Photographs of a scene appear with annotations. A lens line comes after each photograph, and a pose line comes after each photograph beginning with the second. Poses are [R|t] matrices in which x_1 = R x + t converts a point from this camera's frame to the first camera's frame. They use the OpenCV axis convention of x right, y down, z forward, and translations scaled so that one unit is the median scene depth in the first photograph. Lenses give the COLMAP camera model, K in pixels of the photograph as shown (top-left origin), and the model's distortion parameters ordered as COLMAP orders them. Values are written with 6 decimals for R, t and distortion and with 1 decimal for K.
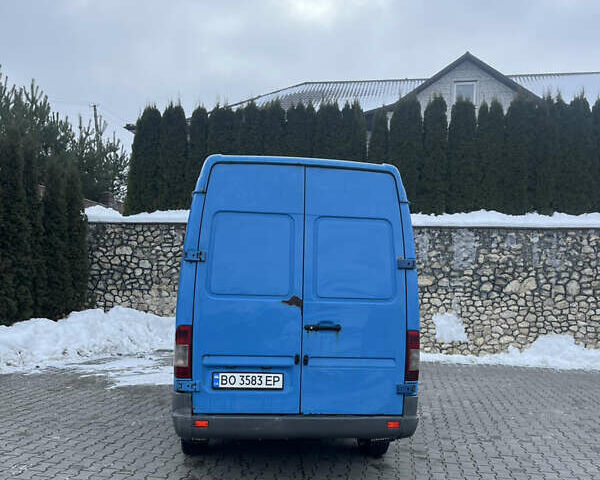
lens RADIAL K [[620.9, 0, 308.9], [0, 620.9, 328.8], [0, 0, 1]] dist [0.047730, -0.016327]
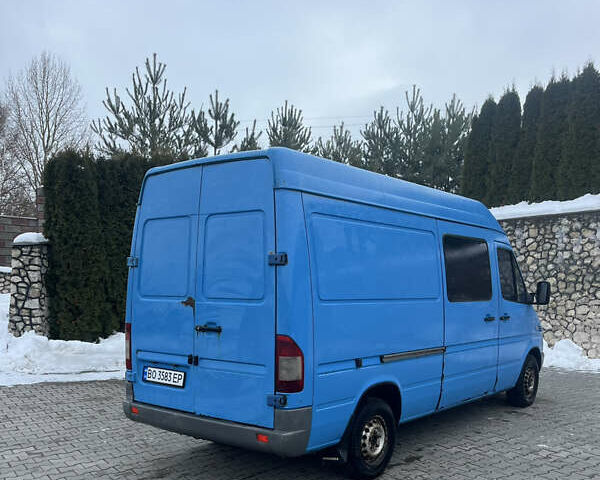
lens RADIAL K [[621.8, 0, 306.4], [0, 621.8, 351.7], [0, 0, 1]] dist [0.036861, -0.000702]
pose [[0.694659, 0.053748, -0.717329, 0.304322], [-0.032934, 0.998535, 0.042925, -0.004752], [0.718585, -0.006194, 0.695411, 0.154871]]
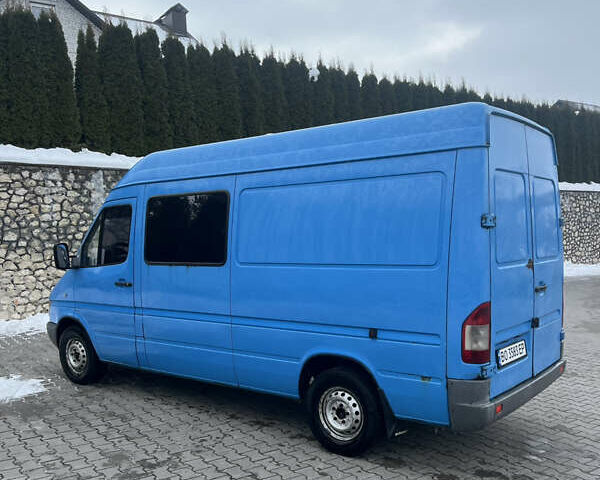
lens RADIAL K [[612.4, 0, 301.8], [0, 612.4, 308.8], [0, 0, 1]] dist [0.037603, 0.000664]
pose [[0.705483, -0.127186, 0.697221, -0.346467], [0.080855, 0.991786, 0.099107, -0.036109], [-0.704099, -0.013545, 0.709972, 0.203767]]
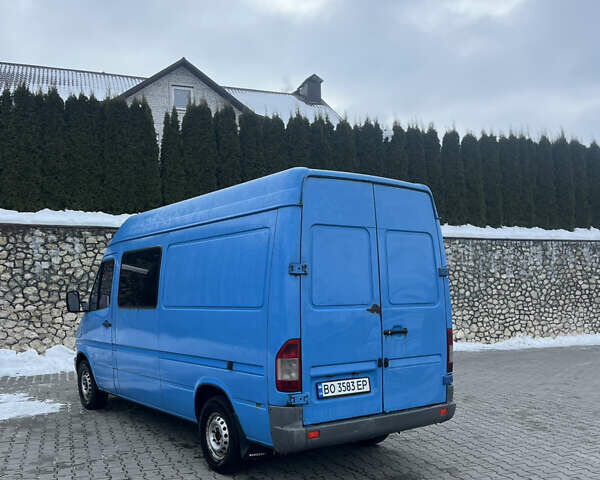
lens RADIAL K [[621.4, 0, 302.6], [0, 621.4, 336.5], [0, 0, 1]] dist [0.033717, 0.004358]
pose [[0.866094, -0.072716, 0.494564, -0.240790], [0.066683, 0.997327, 0.029861, -0.013482], [-0.495413, 0.007117, 0.868628, 0.046346]]
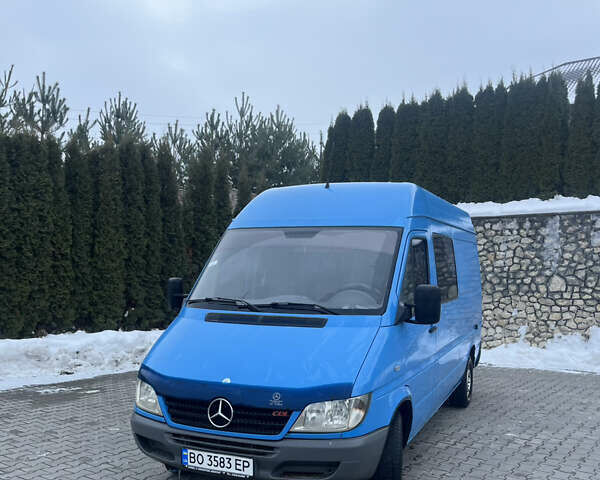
lens RADIAL K [[612.4, 0, 301.8], [0, 612.4, 308.8], [0, 0, 1]] dist [0.037603, 0.000664]
pose [[0.893338, 0.001413, -0.449384, 0.164859], [-0.017863, 0.999316, -0.032368, -0.001006], [0.449031, 0.036943, 0.892752, 0.094237]]
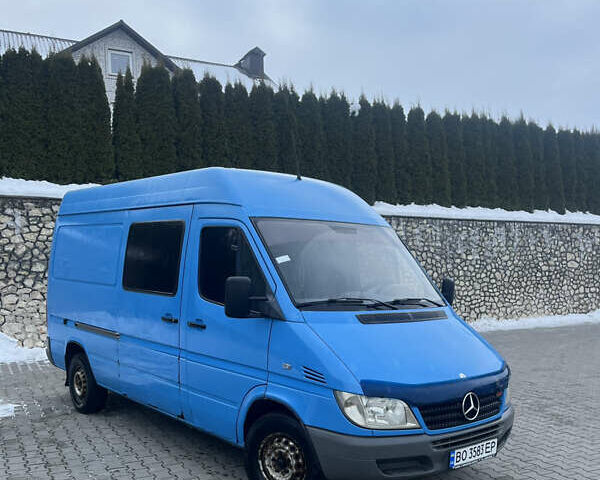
lens RADIAL K [[622.3, 0, 311.0], [0, 622.3, 313.5], [0, 0, 1]] dist [0.040228, -0.003313]
pose [[0.795989, -0.073827, 0.600792, -0.260540], [0.066054, 0.997201, 0.035024, -0.023148], [-0.601696, 0.011806, 0.798638, 0.139354]]
